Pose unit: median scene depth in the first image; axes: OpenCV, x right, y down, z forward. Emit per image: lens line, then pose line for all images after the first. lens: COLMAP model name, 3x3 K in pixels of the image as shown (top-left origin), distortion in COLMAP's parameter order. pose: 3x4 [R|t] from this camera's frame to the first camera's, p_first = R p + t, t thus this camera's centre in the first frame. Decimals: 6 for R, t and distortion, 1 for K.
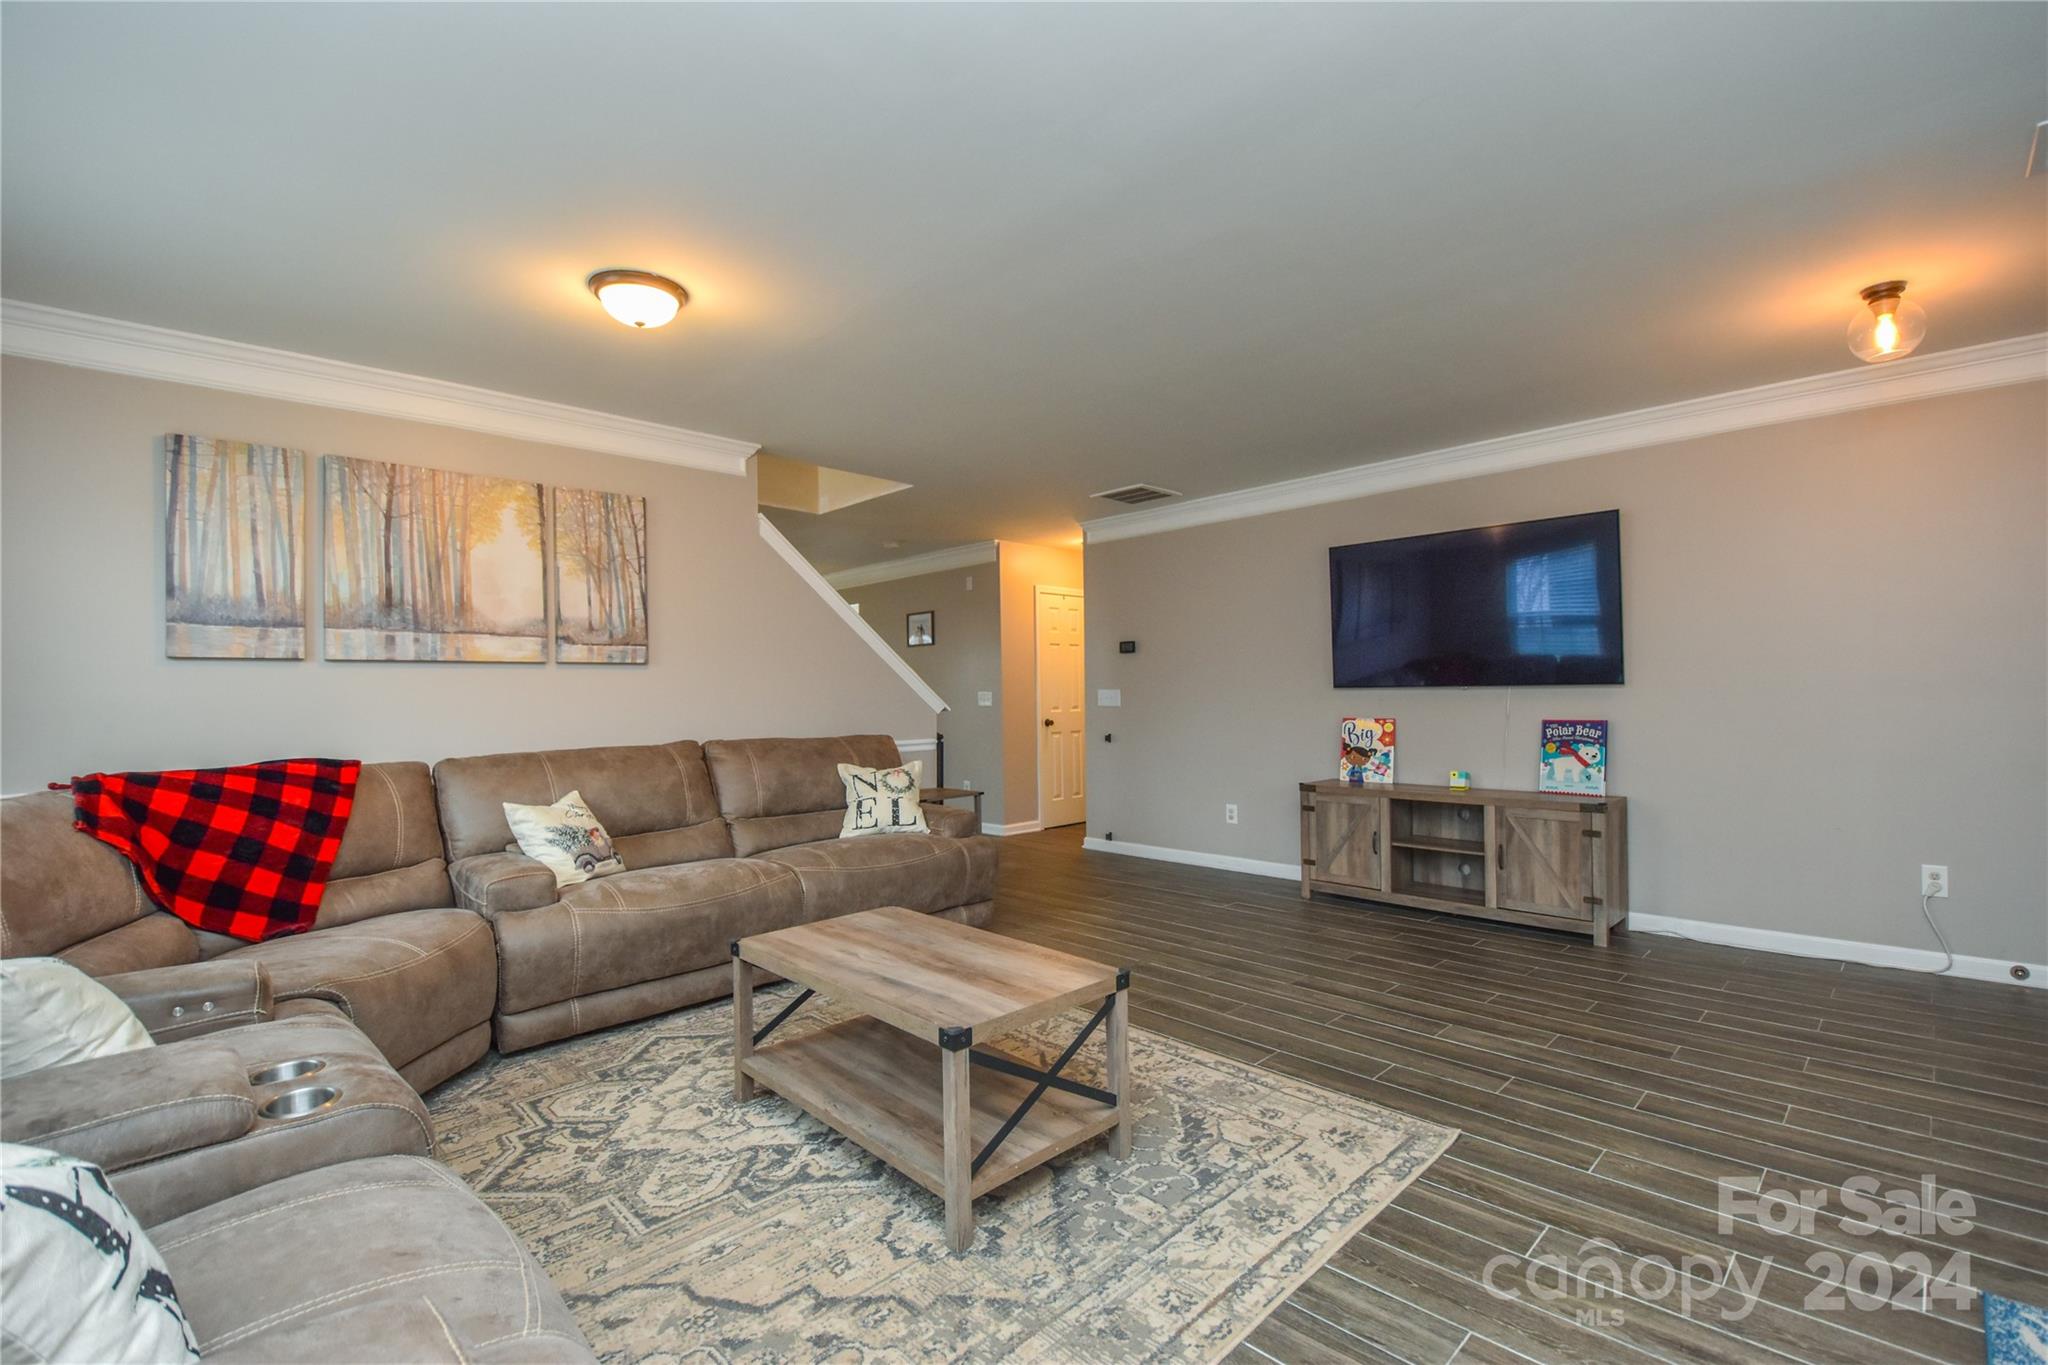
lens RADIAL K [[897.4, 0, 1022.8], [0, 897.4, 689.2], [0, 0, 1]] dist [0.000882, -0.012837]
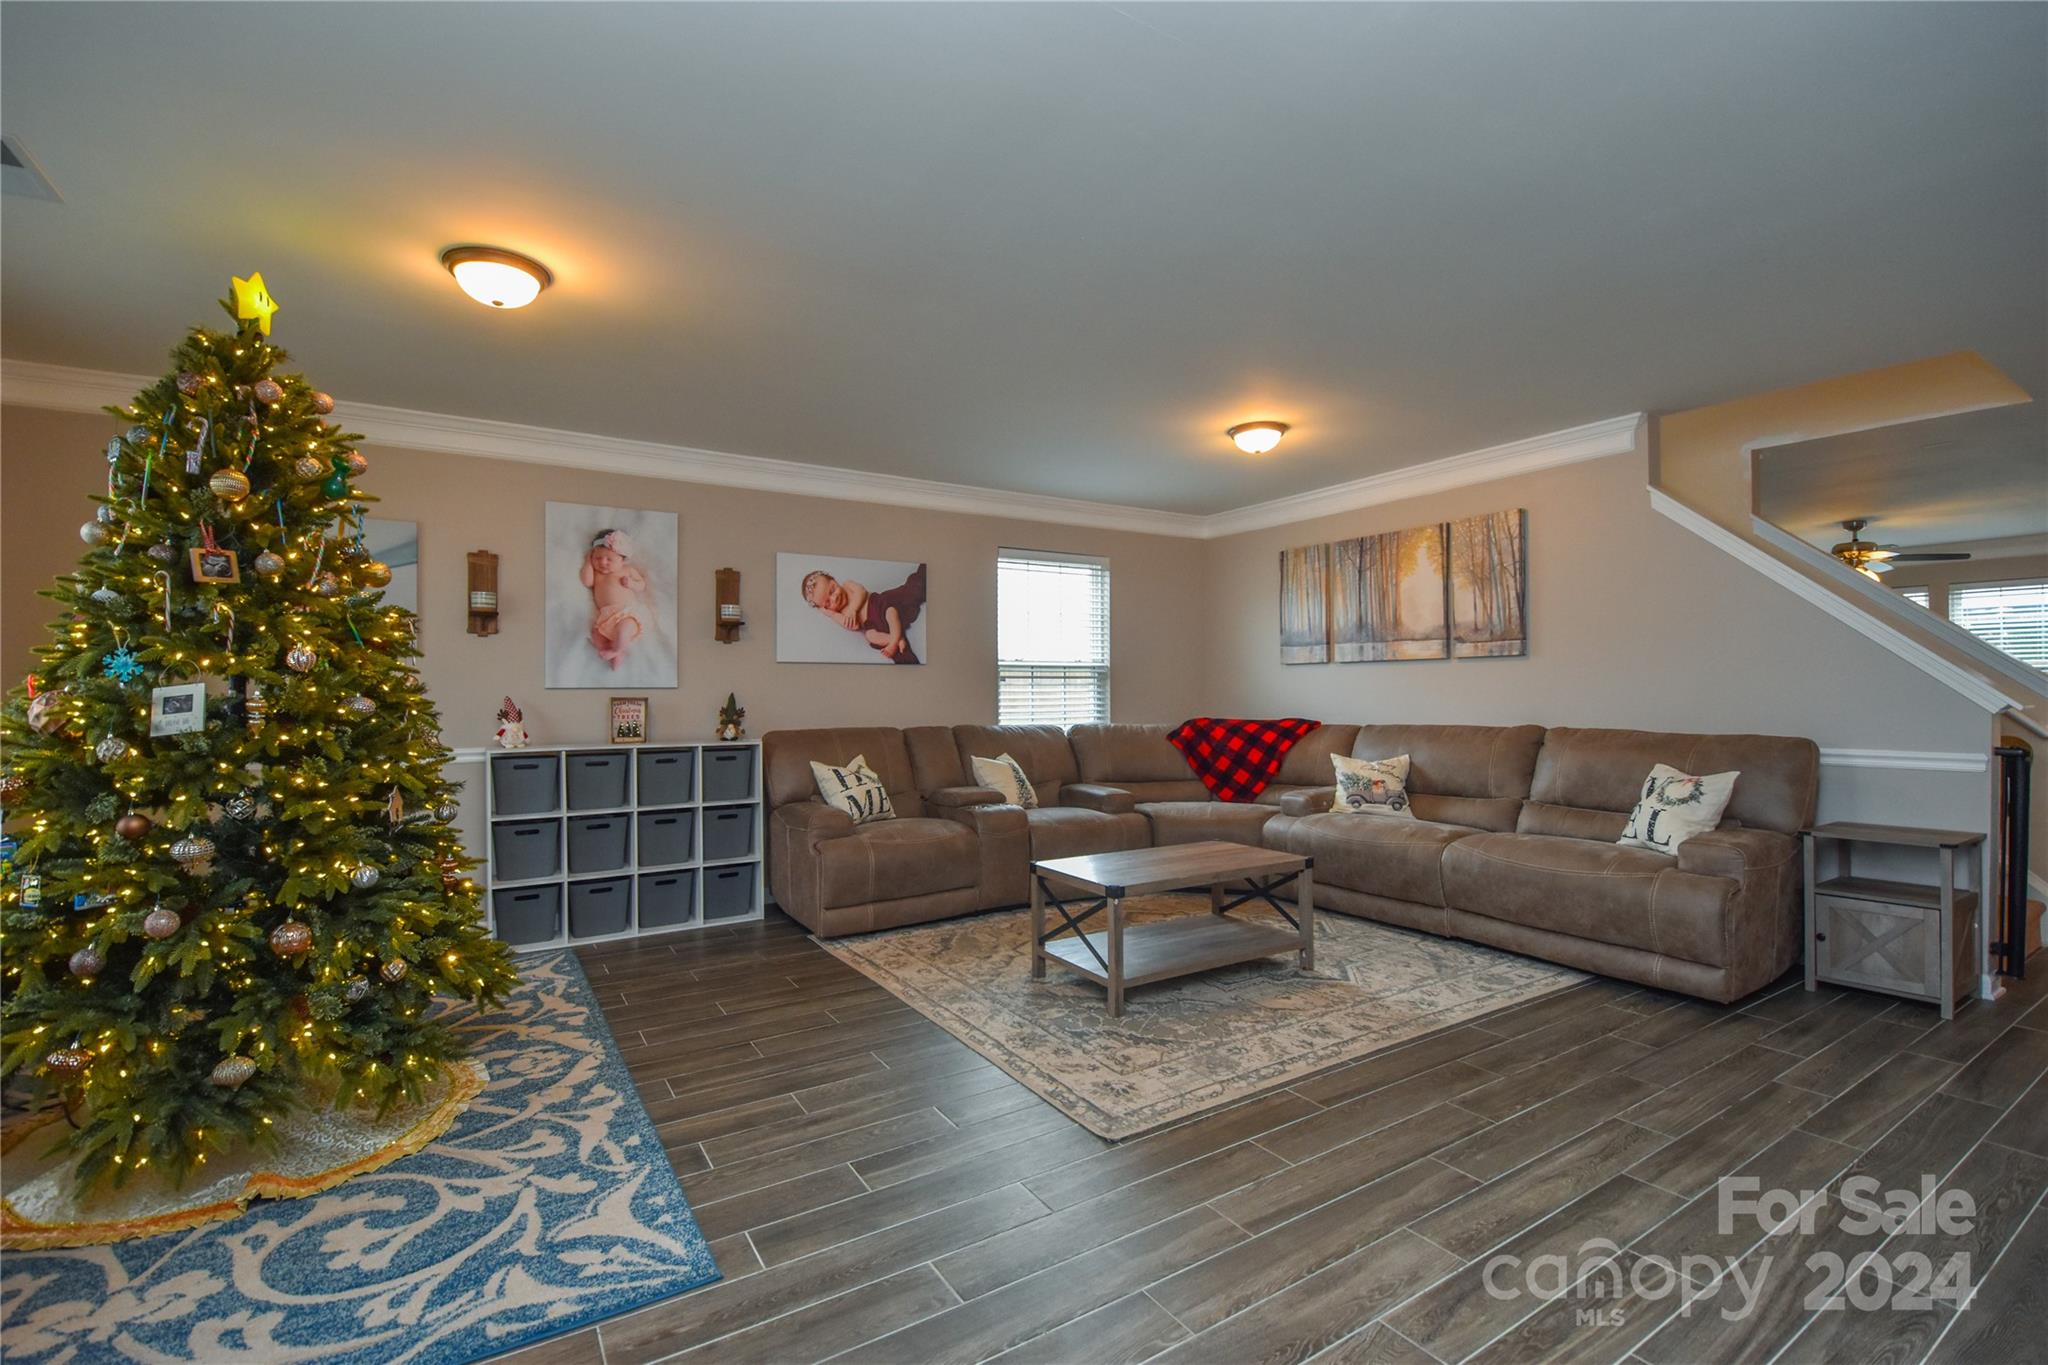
lens RADIAL K [[897.4, 0, 1023.2], [0, 897.4, 691.5], [0, 0, 1]] dist [0.000882, -0.012837]
pose [[-0.213417, 0.016543, -0.976821, 1.076492], [0.014282, 0.999803, 0.013812, -0.010214], [0.976857, -0.011003, -0.213611, 0.825515]]
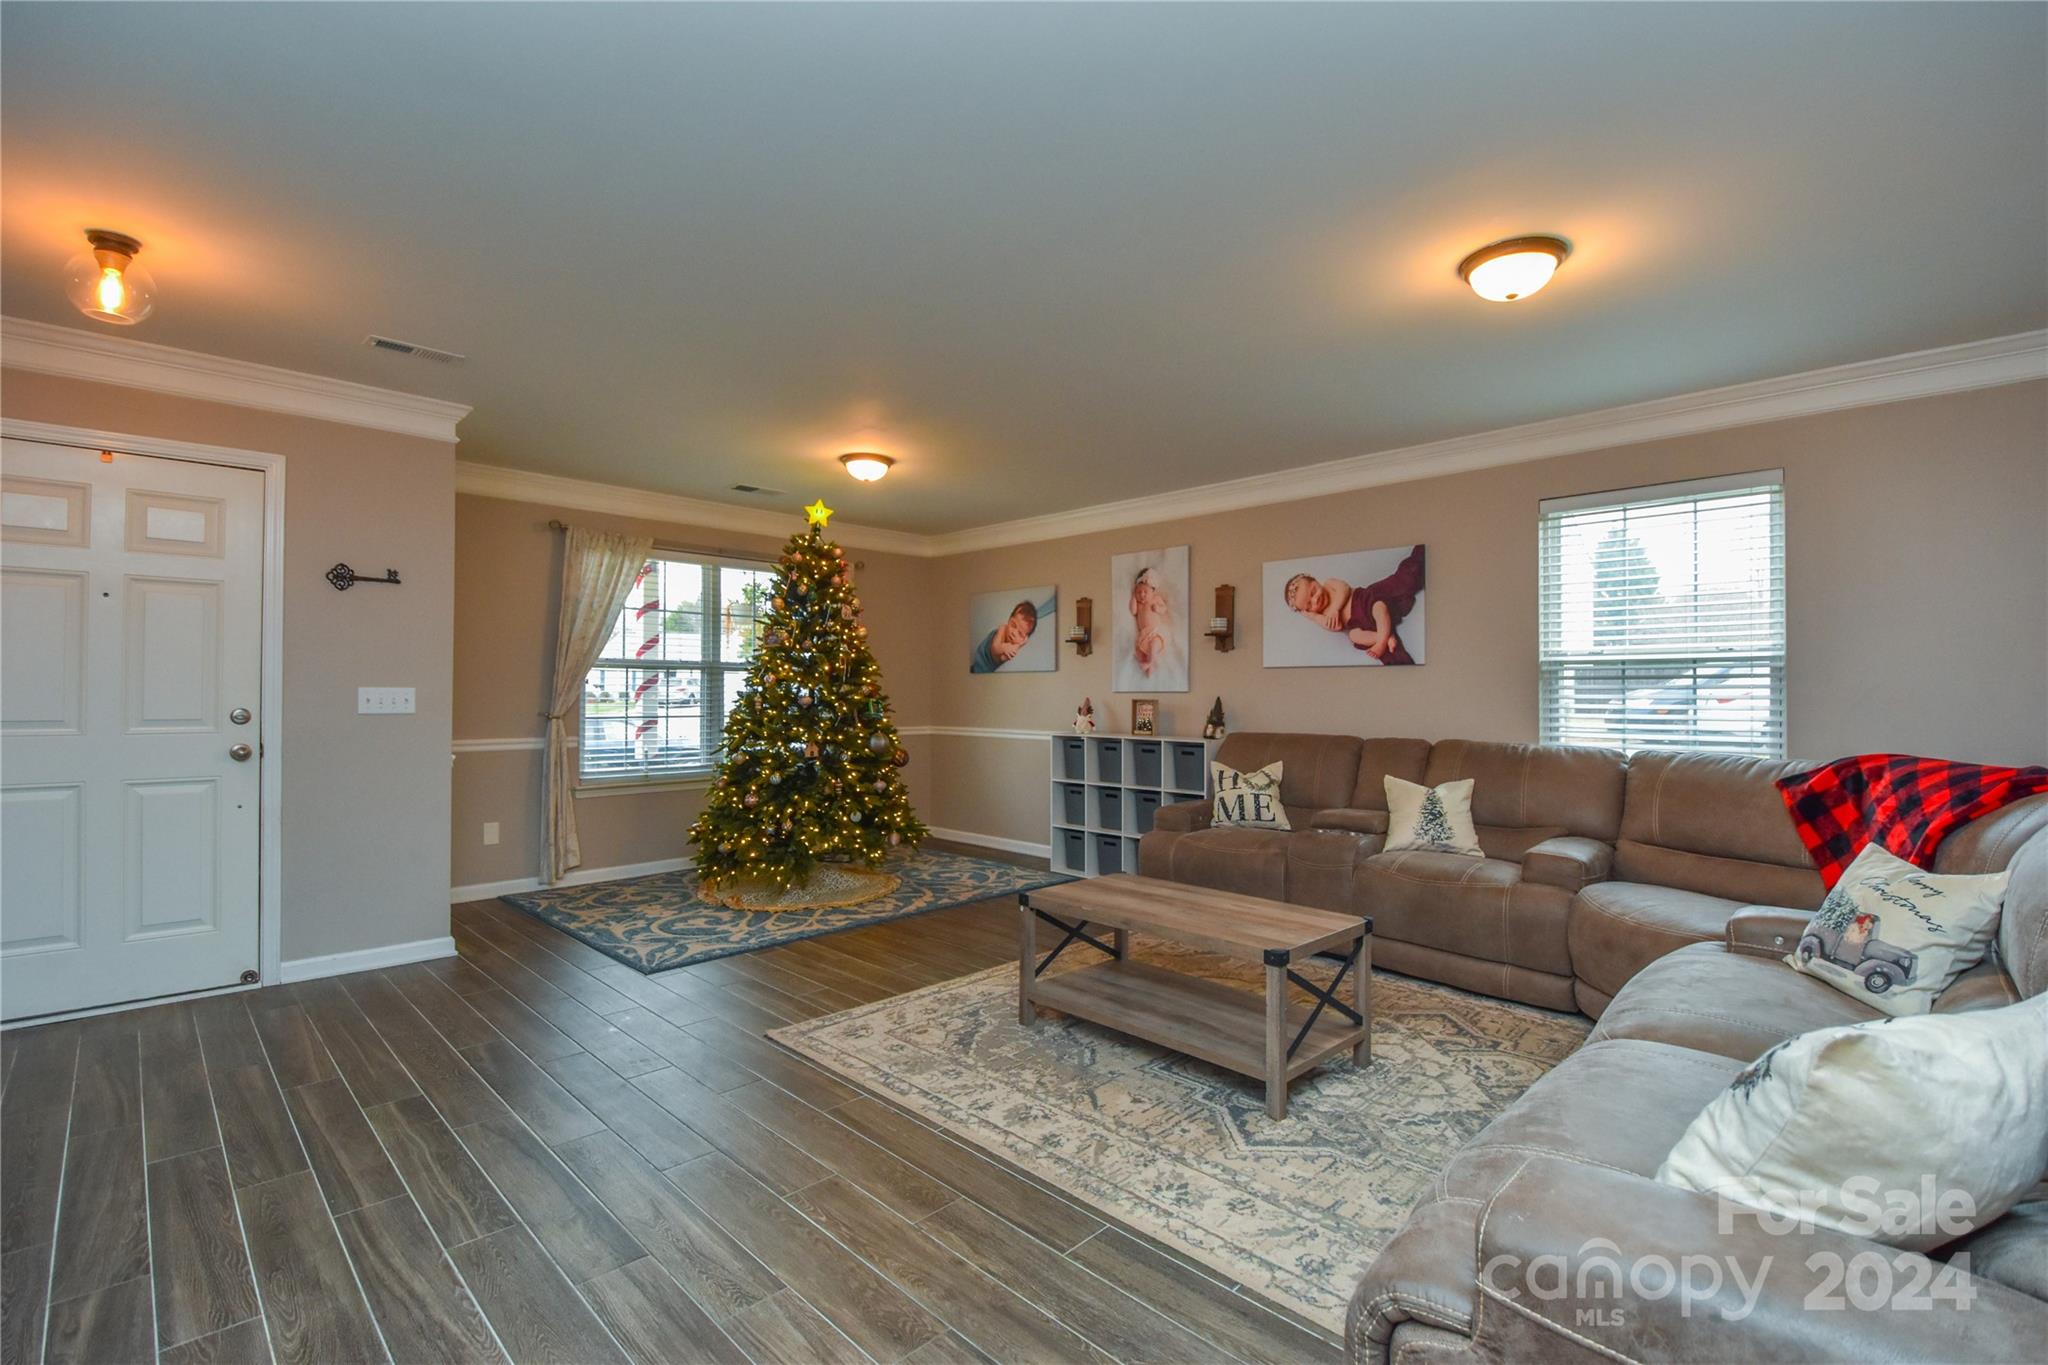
lens RADIAL K [[897.4, 0, 1025.1], [0, 897.4, 684.6], [0, 0, 1]] dist [0.000882, -0.012837]
pose [[-0.999766, 0.012688, -0.017506, 0.091553], [0.012973, 0.999783, -0.016296, 0.006440], [0.017296, -0.016519, -0.999714, 1.715002]]
